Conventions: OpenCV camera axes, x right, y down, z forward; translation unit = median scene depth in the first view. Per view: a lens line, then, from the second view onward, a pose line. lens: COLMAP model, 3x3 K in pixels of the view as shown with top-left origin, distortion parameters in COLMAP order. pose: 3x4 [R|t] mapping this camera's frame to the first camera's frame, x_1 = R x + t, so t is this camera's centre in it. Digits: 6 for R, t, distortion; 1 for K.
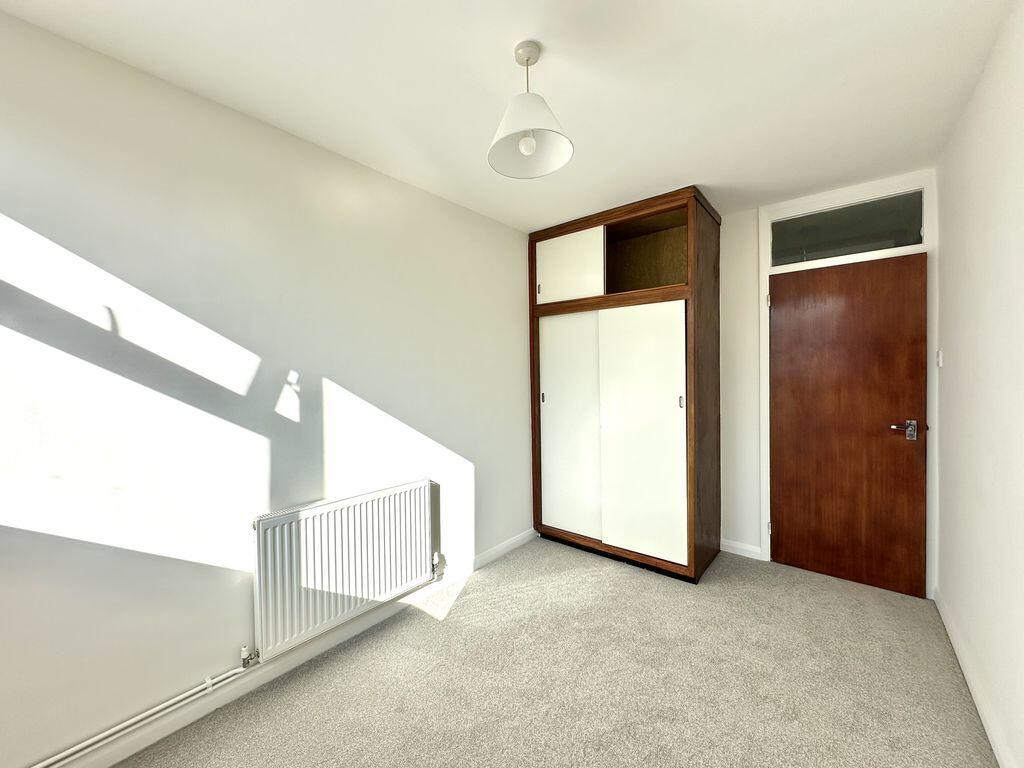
lens RADIAL K [[407.2, 0, 513.9], [0, 407.2, 384.9], [0, 0, 1]] dist [0.002012, 0.000156]
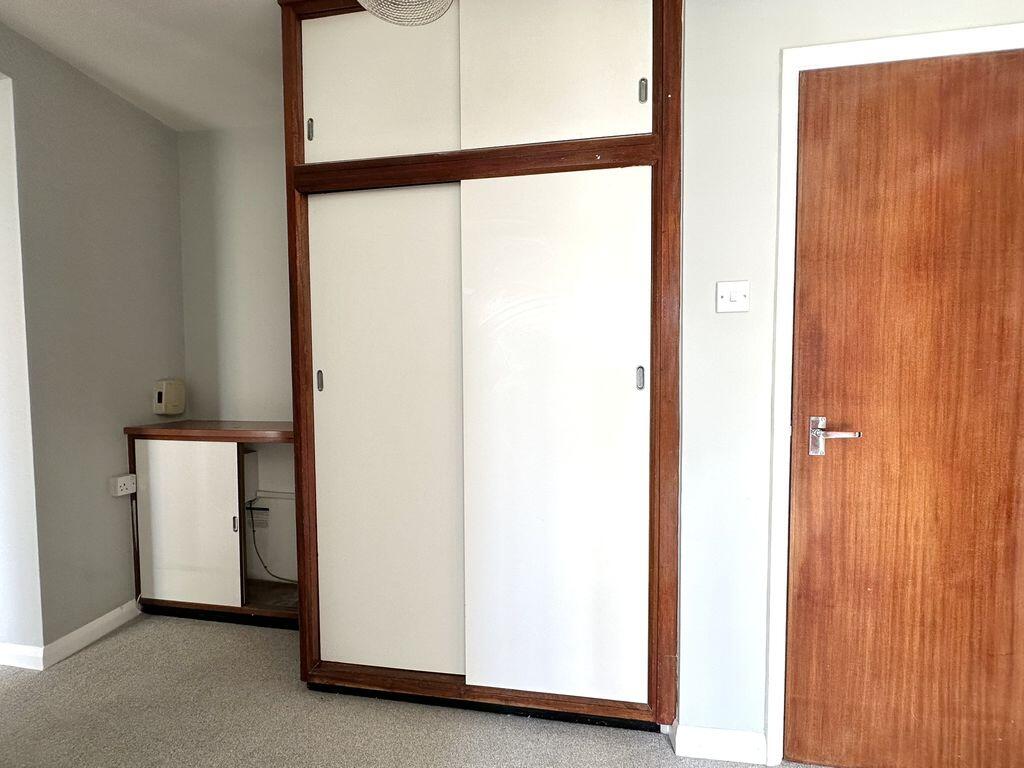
lens RADIAL K [[407.2, 0, 513.9], [0, 407.2, 388.7], [0, 0, 1]] dist [0.002012, 0.000156]
pose [[0.852912, -0.006617, 0.522013, 0.017960], [0.003070, 0.999966, 0.007659, 0.040955], [-0.522046, -0.004930, 0.852903, 0.510442]]
